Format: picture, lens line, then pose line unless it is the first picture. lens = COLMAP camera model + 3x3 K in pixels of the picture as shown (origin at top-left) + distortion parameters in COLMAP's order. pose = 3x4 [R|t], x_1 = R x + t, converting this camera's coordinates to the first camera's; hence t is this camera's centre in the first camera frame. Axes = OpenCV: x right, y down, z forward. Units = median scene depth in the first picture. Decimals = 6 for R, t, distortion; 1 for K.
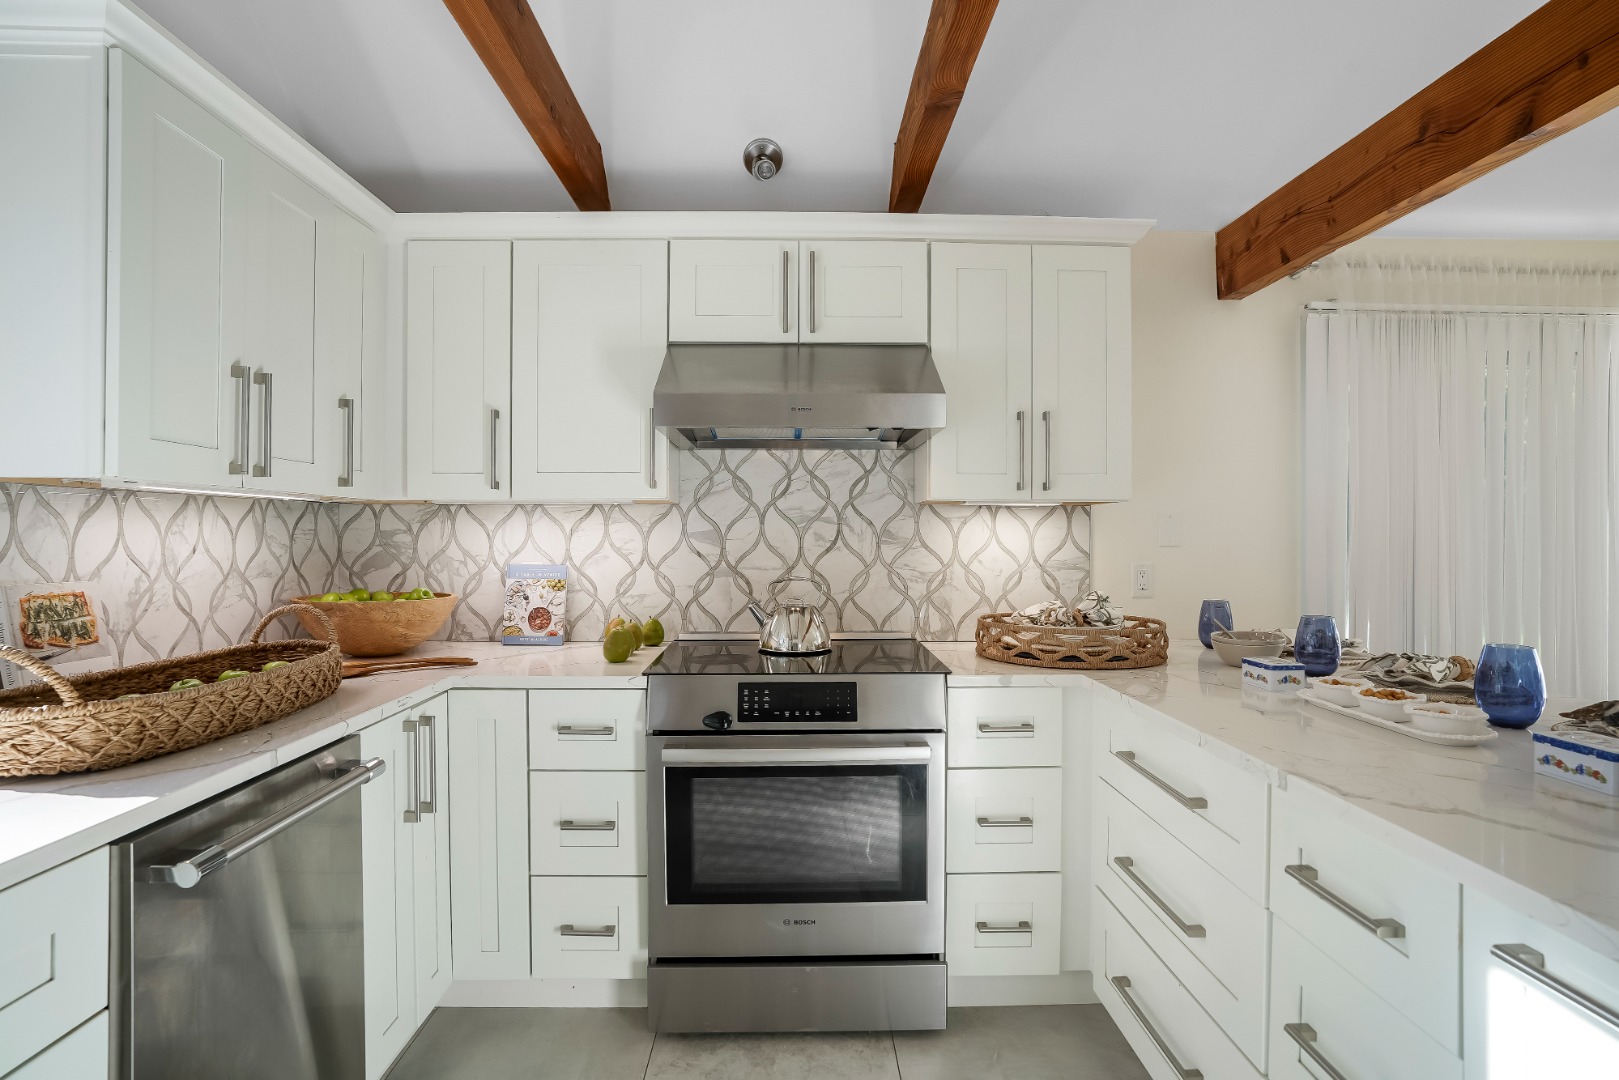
lens RADIAL K [[790.0, 0, 806.7], [0, 790.0, 532.2], [0, 0, 1]] dist [-0.068953, 0.031653]
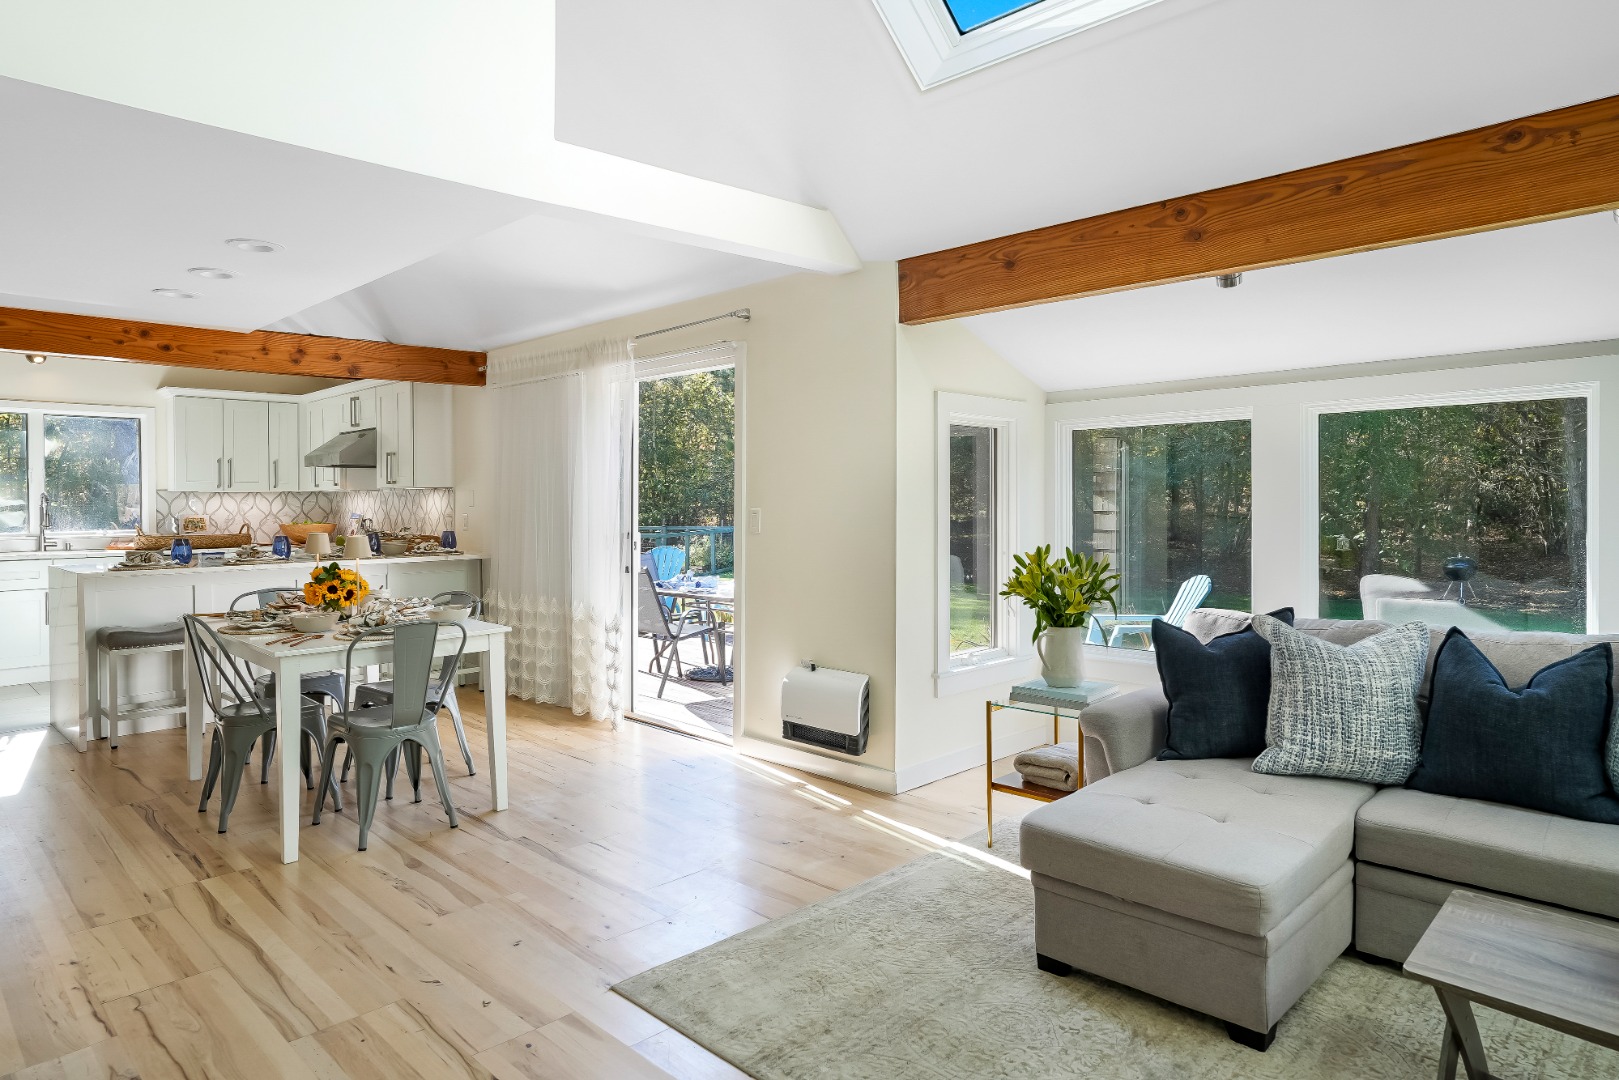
lens RADIAL K [[977.6, 0, 820.1], [0, 977.6, 511.6], [0, 0, 1]] dist [-0.041072, 0.040200]
pose [[0.701230, 0.002108, -0.712932, 3.264999], [0.011084, 0.999843, 0.013858, 0.006904], [0.712849, -0.017620, 0.701097, -0.186591]]
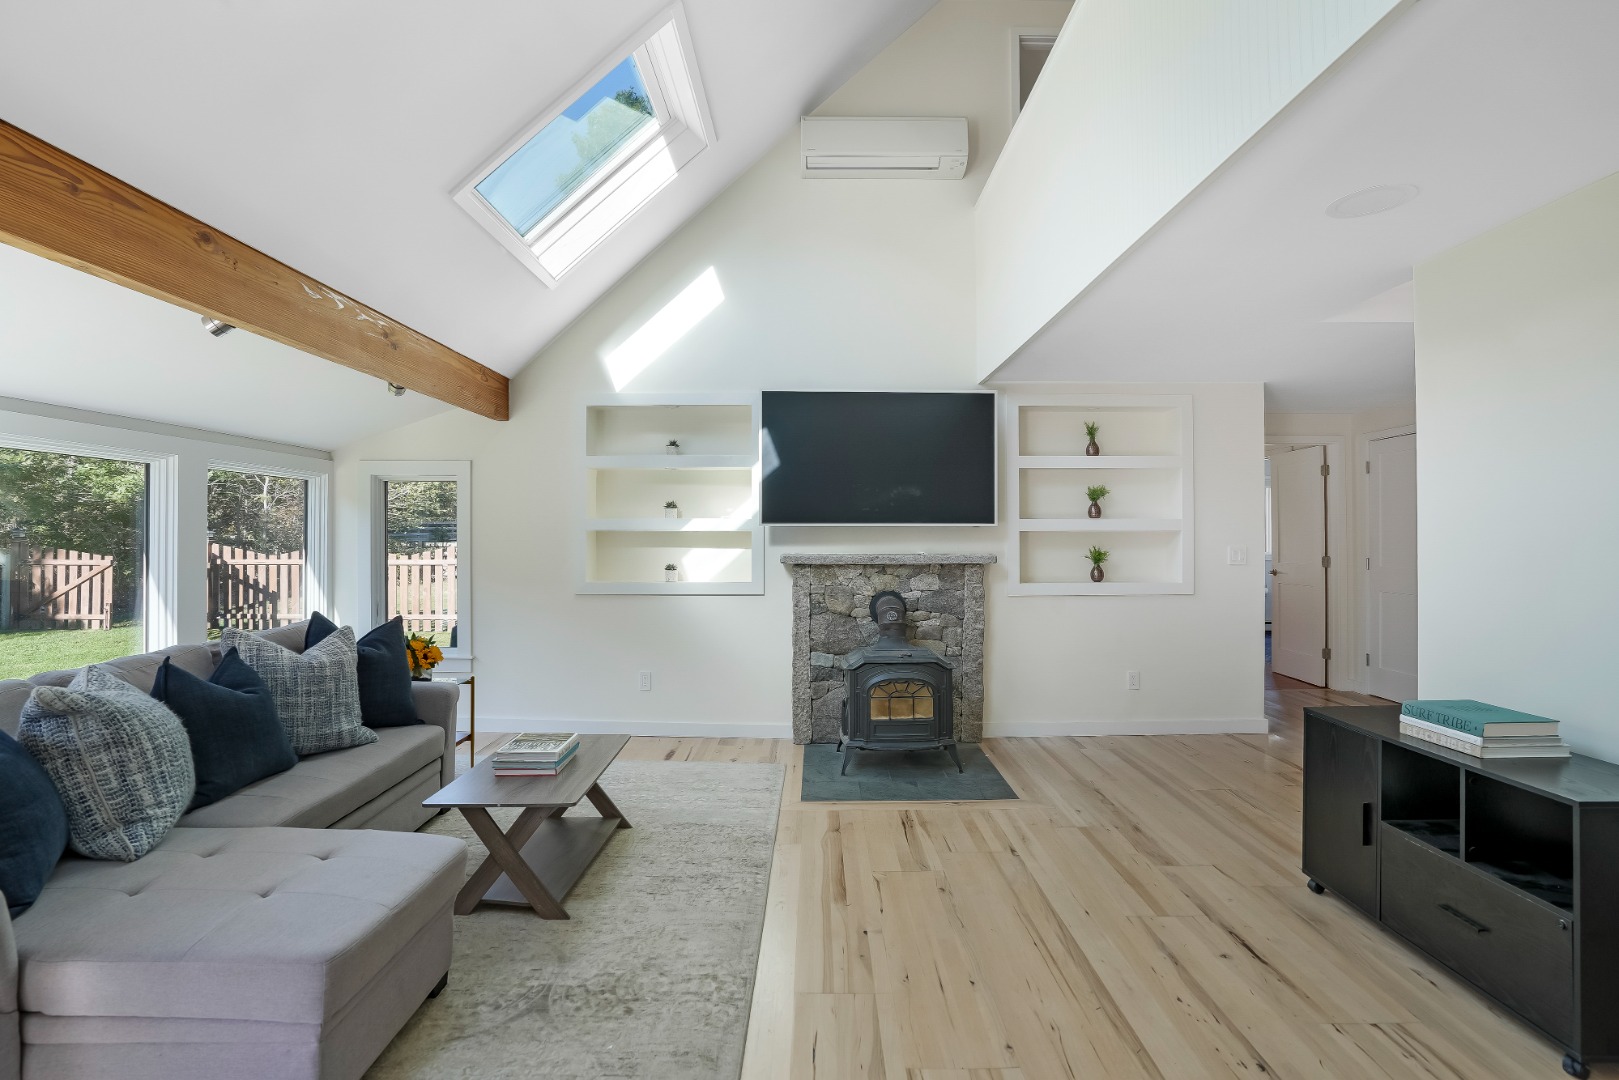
lens RADIAL K [[790.0, 0, 806.7], [0, 790.0, 532.2], [0, 0, 1]] dist [-0.068953, 0.031653]
pose [[0.017372, 0.003504, 0.999843, 2.034837], [-0.003460, 0.999988, -0.003444, 0.008752], [-0.999843, -0.003400, 0.017384, 0.303941]]
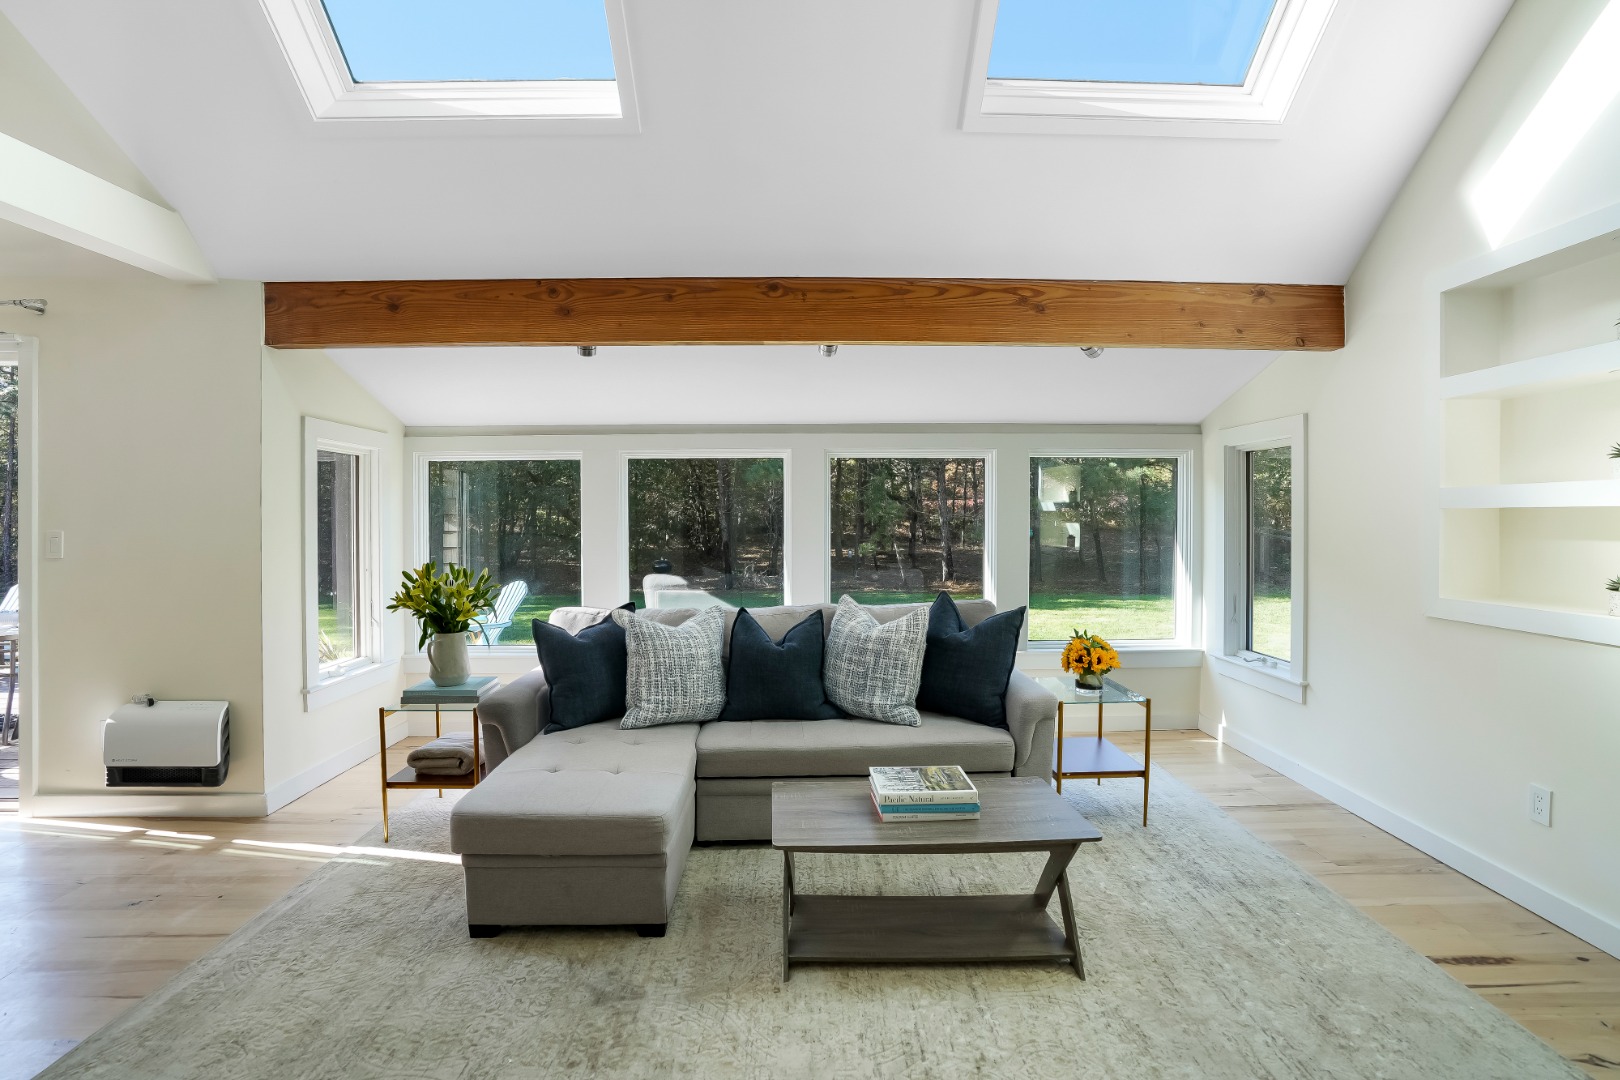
lens RADIAL K [[755.6, 0, 816.5], [0, 755.6, 531.3], [0, 0, 1]] dist [-0.061941, 0.025854]
pose [[0.999988, -0.004823, 0.000152, 3.108508], [0.004818, 0.999760, 0.021362, 0.006078], [-0.000255, -0.021361, 0.999772, -0.177867]]
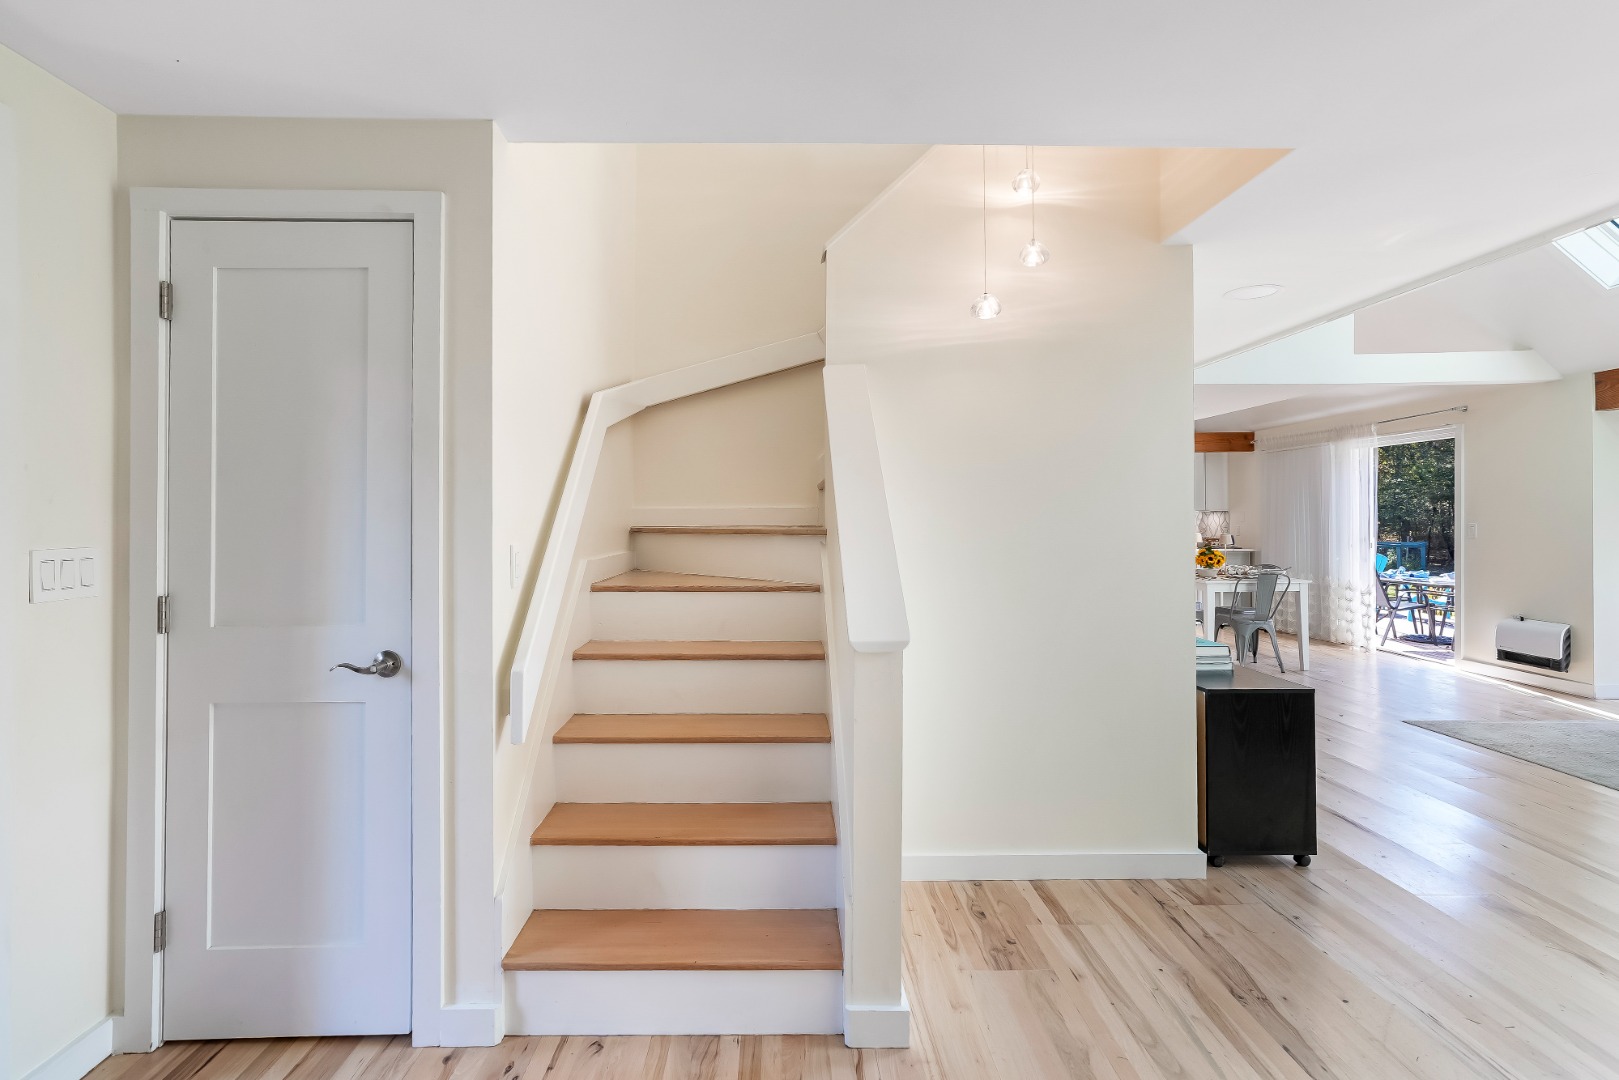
lens RADIAL K [[754.9, 0, 786.1], [0, 754.9, 512.8], [0, 0, 1]] dist [0.002144, 0.001815]
pose [[-0.001436, -0.012972, -0.999915, 4.320074], [0.008236, 0.999882, -0.012983, 0.005559], [0.999965, -0.008254, -0.001329, -1.205512]]
